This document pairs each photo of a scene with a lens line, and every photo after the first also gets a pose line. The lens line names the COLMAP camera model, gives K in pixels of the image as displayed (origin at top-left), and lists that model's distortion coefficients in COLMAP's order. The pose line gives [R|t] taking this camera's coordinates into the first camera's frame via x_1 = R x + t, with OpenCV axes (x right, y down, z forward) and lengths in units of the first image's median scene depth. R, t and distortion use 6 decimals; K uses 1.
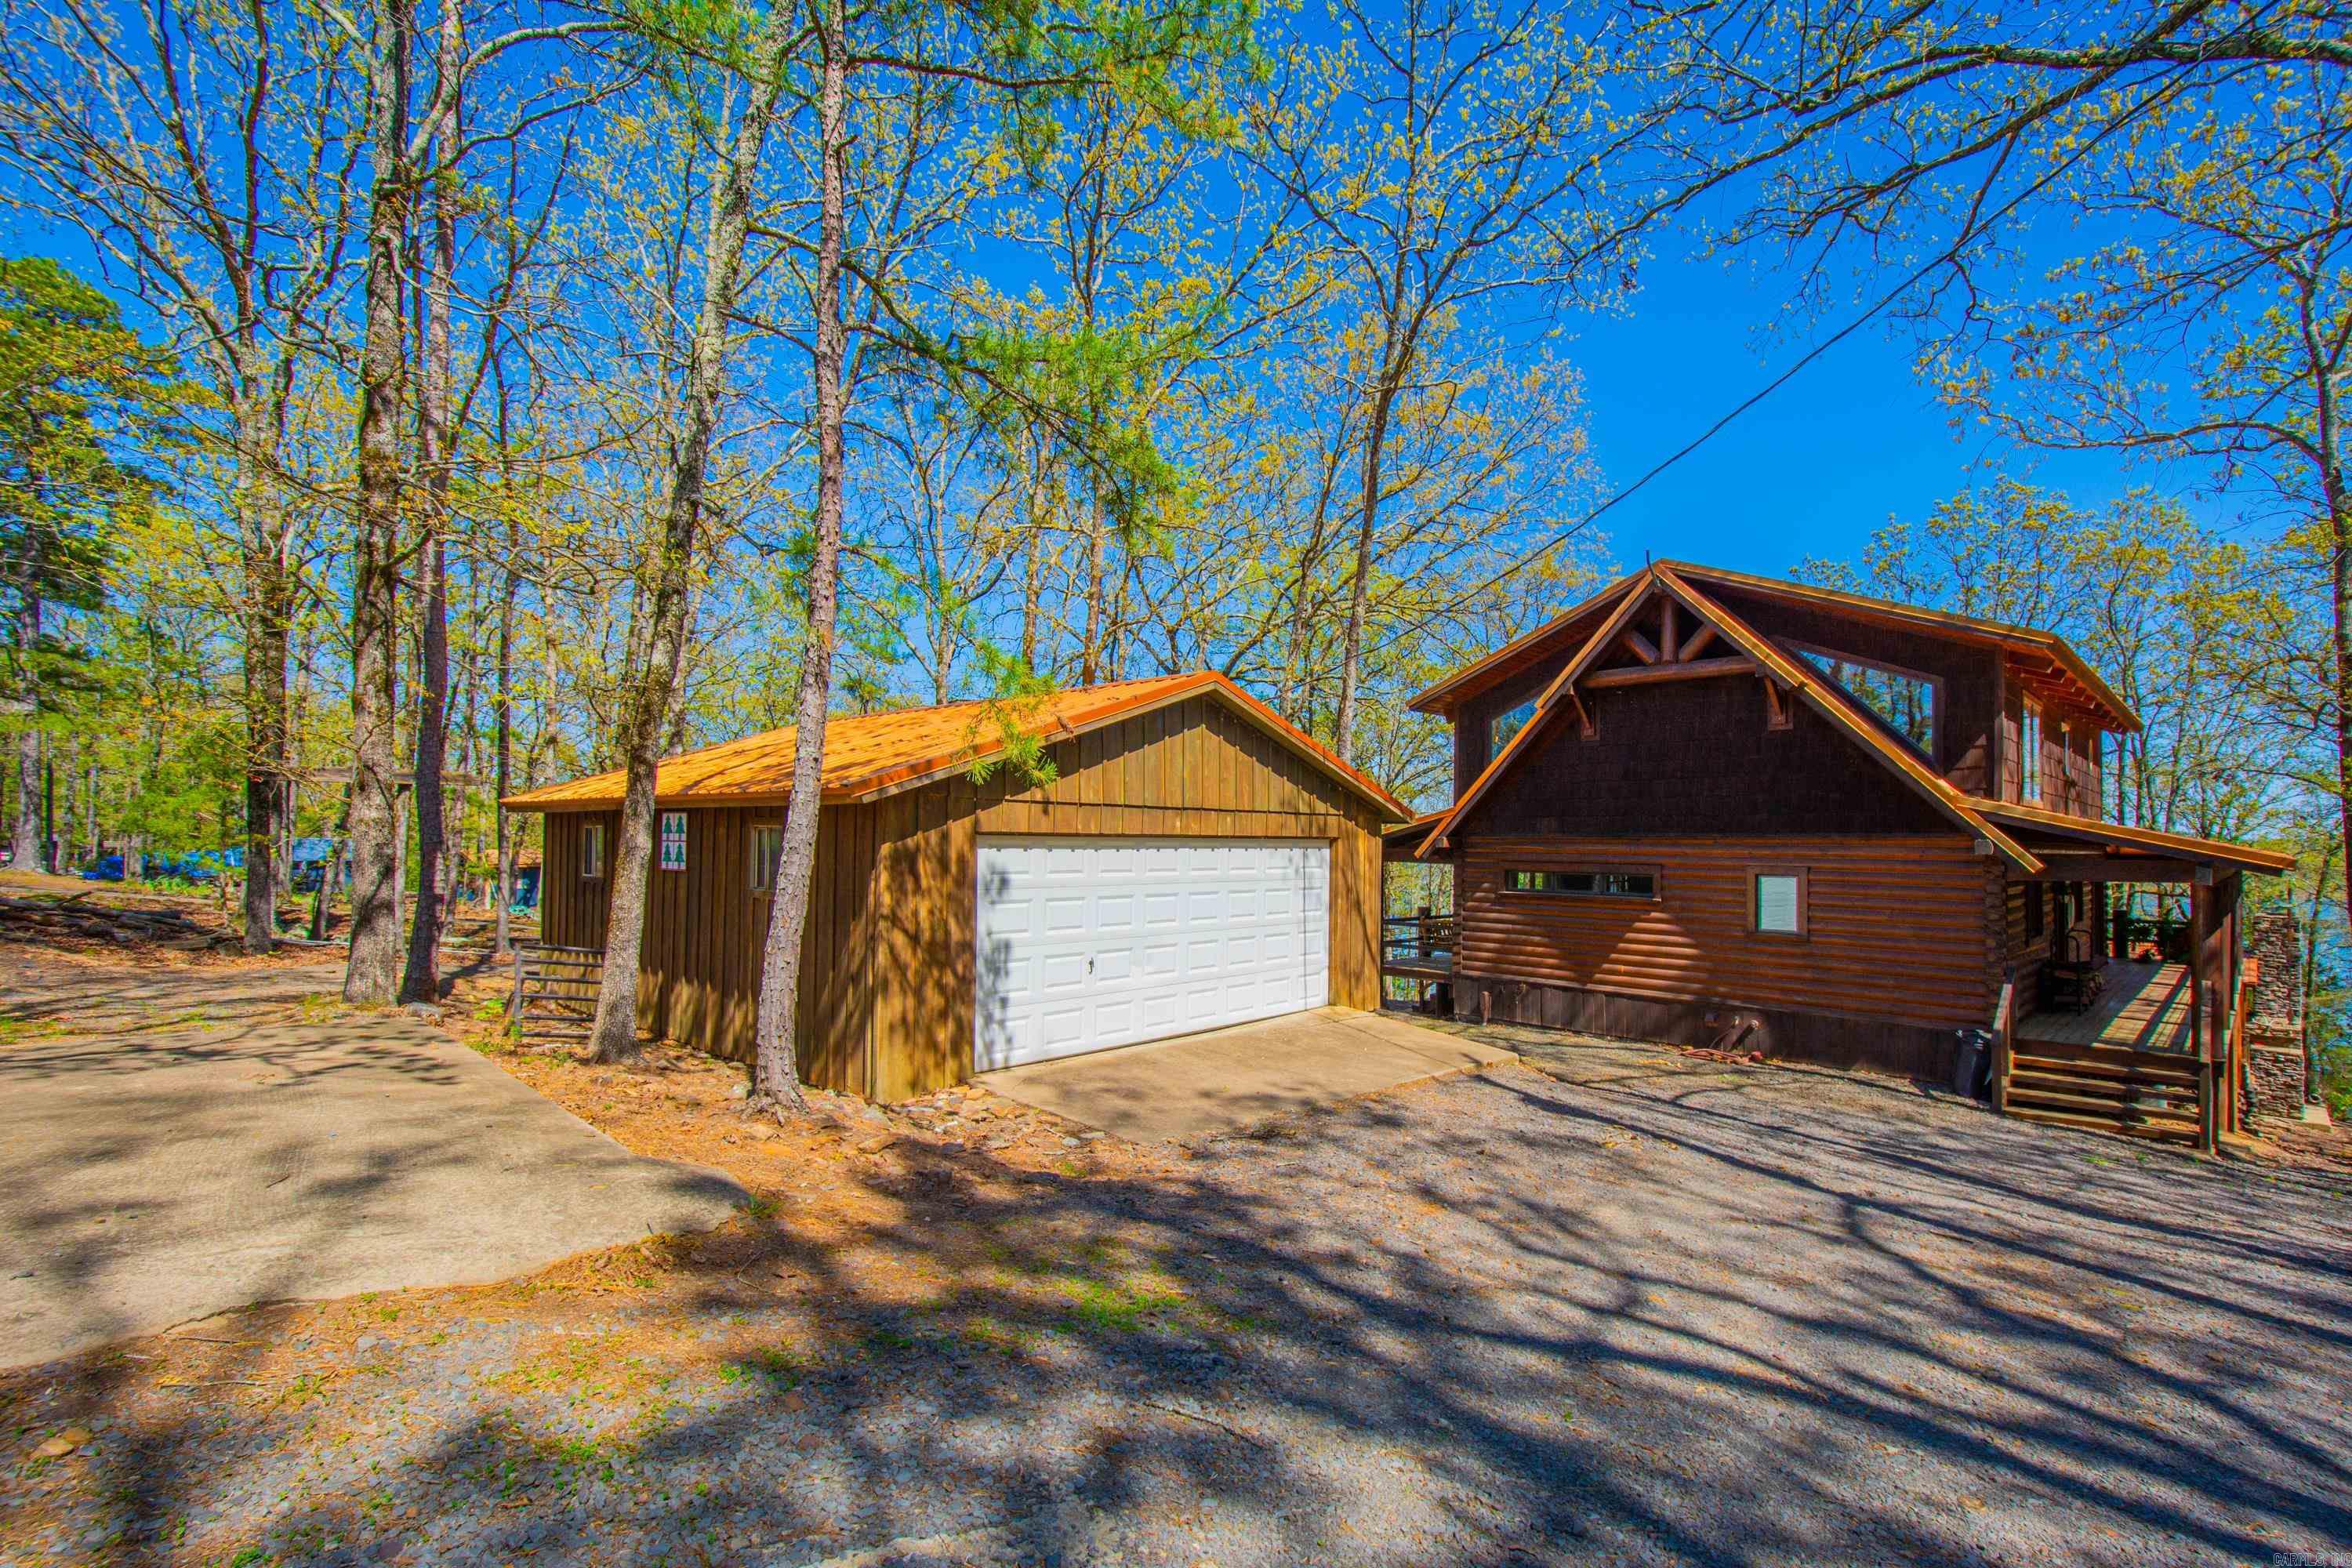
lens RADIAL K [[1071.1, 0, 1176.0], [0, 1071.1, 784.0], [0, 0, 1]] dist [0.015622, -0.000082]
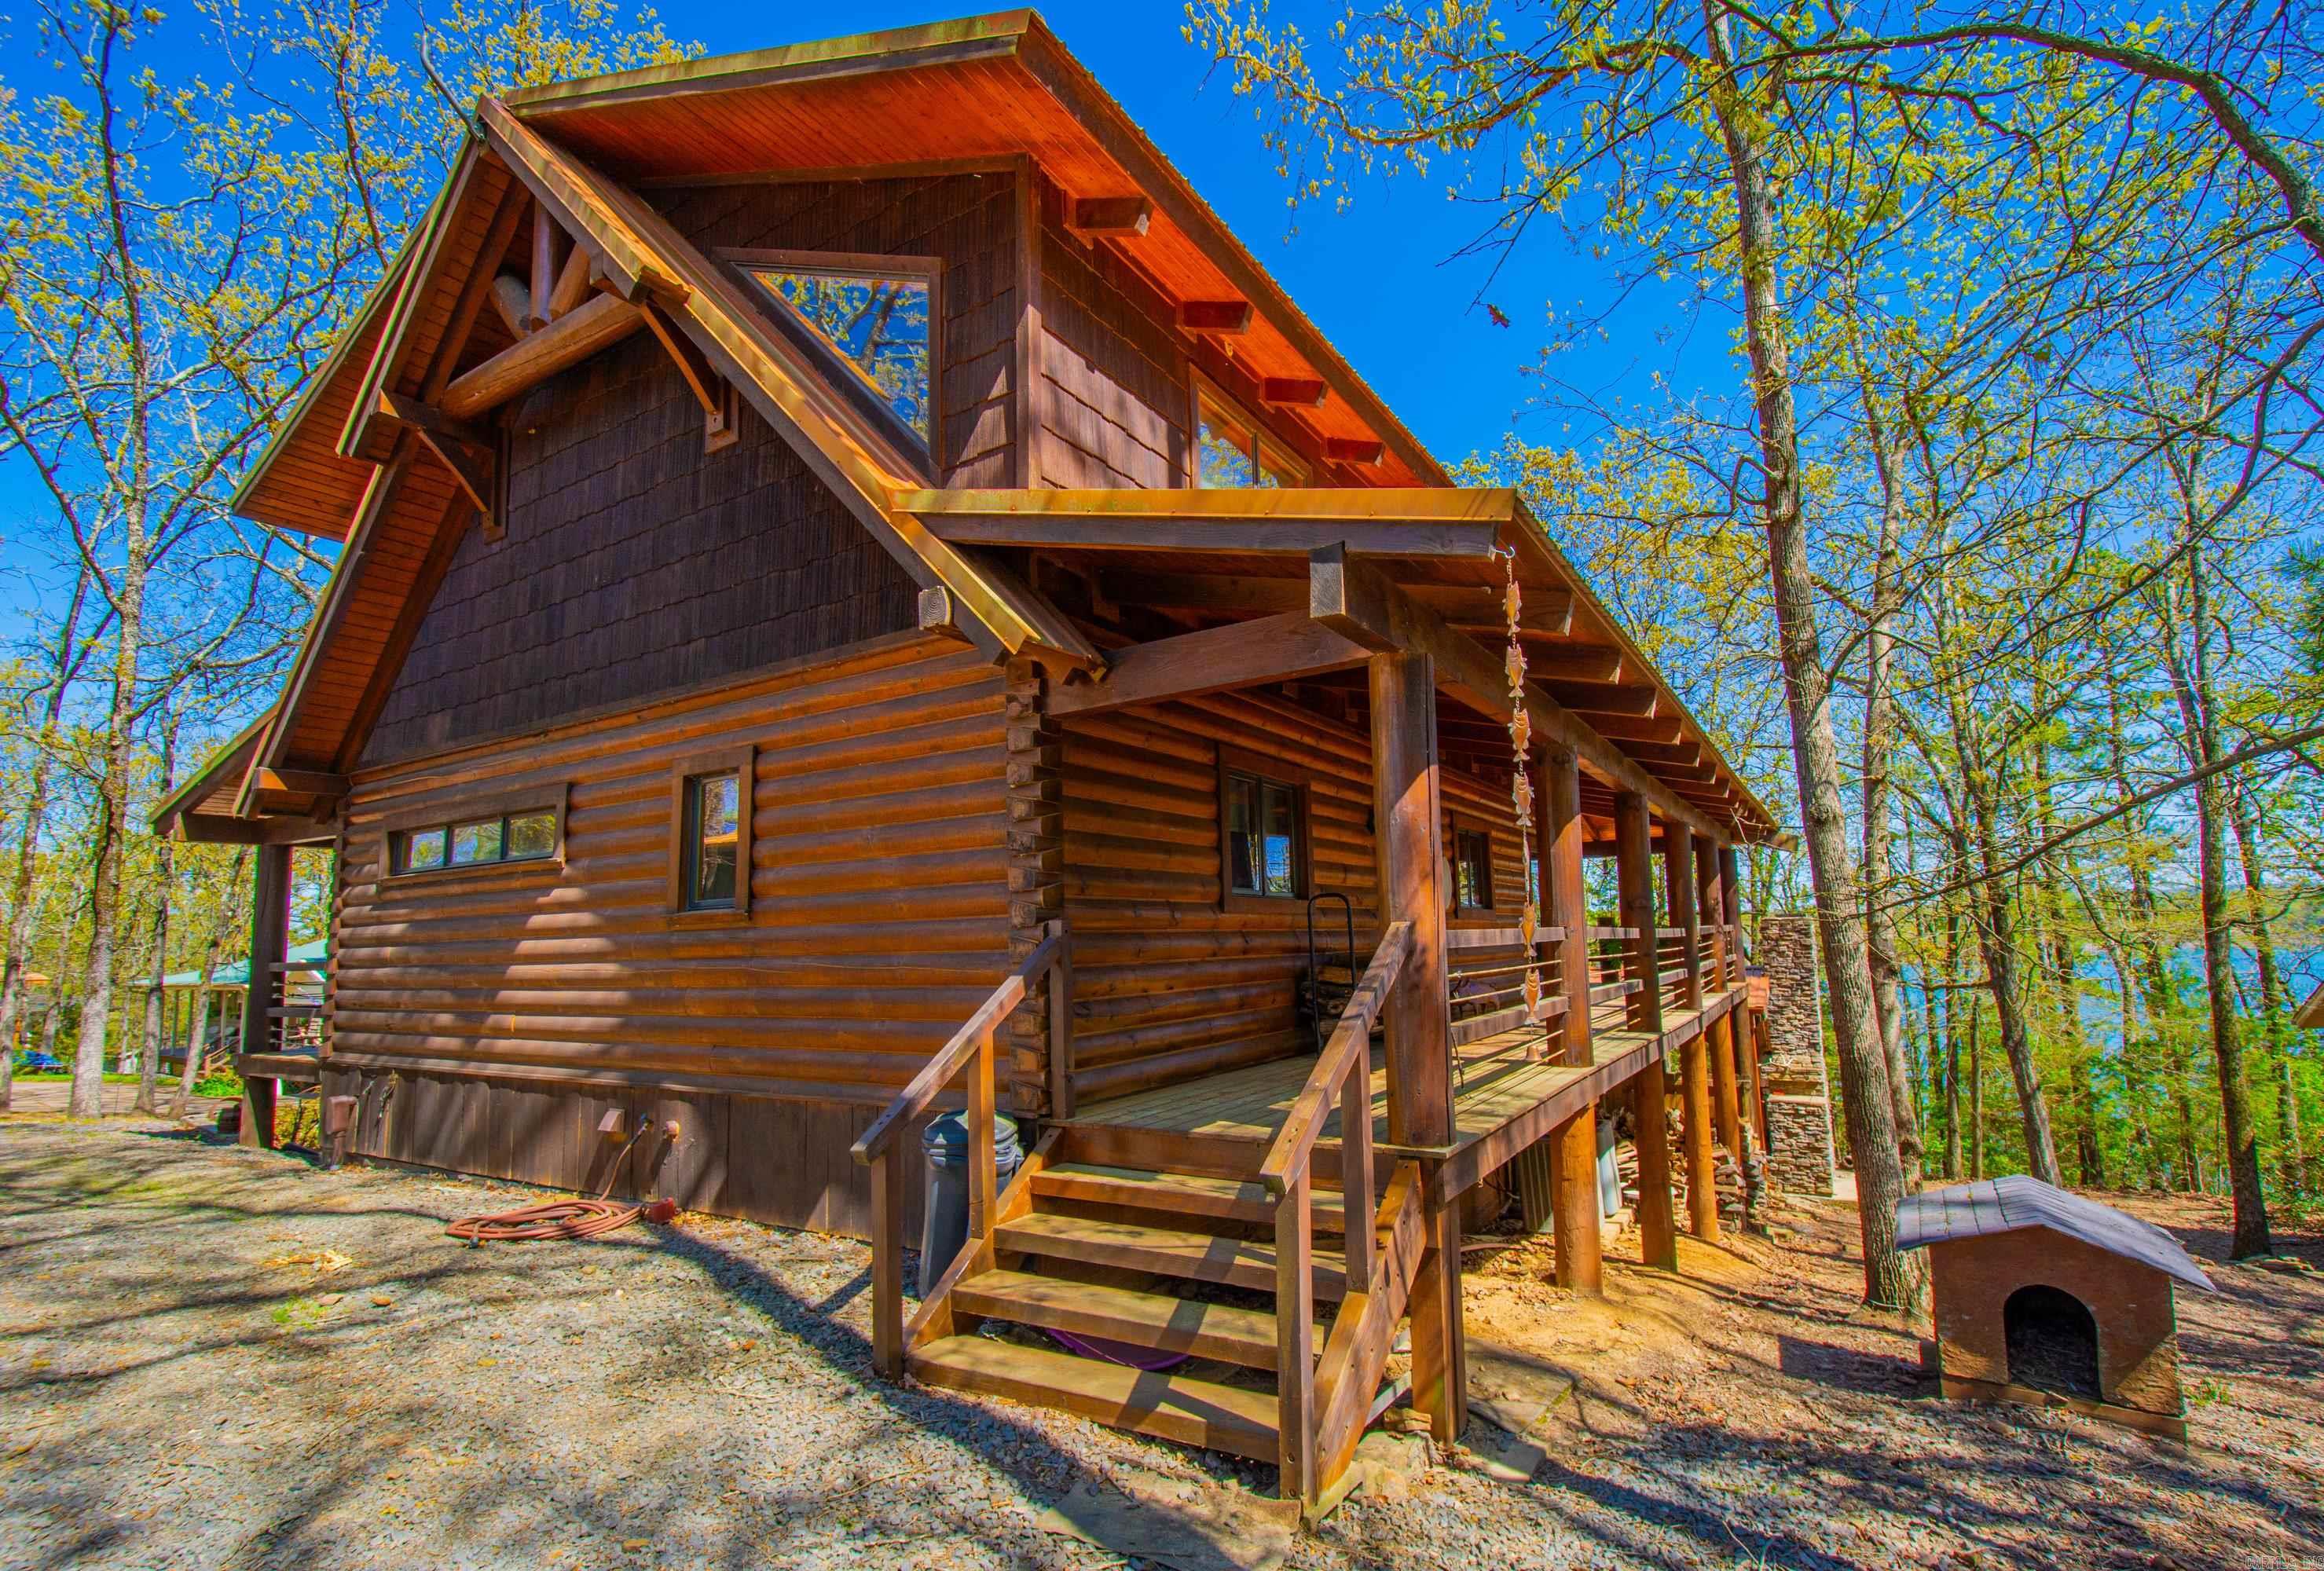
lens RADIAL K [[1076.0, 0, 1162.0], [0, 1076.0, 785.5], [0, 0, 1]] dist [0.001446, 0.000135]
pose [[0.975748, -0.003307, 0.218873, 0.641173], [0.024612, 0.995203, -0.094683, 0.135275], [-0.217510, 0.097774, 0.971149, 0.542441]]
